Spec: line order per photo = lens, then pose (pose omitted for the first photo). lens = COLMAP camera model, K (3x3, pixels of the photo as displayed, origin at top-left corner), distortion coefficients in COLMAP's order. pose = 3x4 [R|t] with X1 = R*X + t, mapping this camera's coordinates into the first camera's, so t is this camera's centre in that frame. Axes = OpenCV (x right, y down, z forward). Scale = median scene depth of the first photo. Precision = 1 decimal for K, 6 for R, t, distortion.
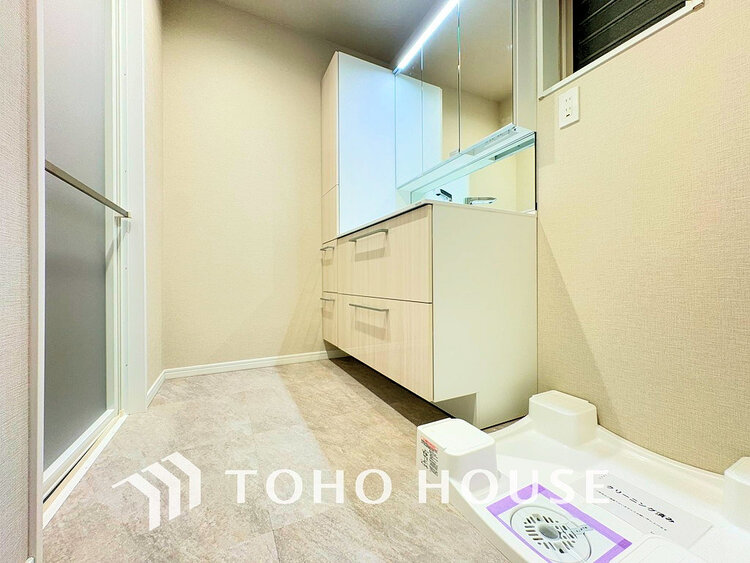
lens RADIAL K [[297.3, 0, 372.8], [0, 297.3, 280.7], [0, 0, 1]] dist [-0.001772, -0.000077]
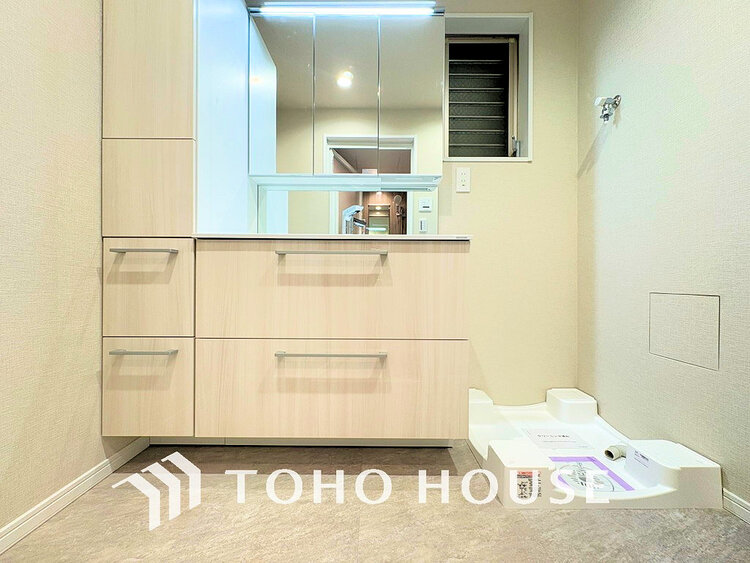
lens RADIAL K [[297.3, 0, 373.2], [0, 297.3, 283.4], [0, 0, 1]] dist [-0.001772, -0.000077]
pose [[0.449844, 0.003356, 0.893101, -0.649679], [-0.005540, 0.999984, -0.000967, -0.085517], [-0.893090, -0.004513, 0.449855, 0.647038]]
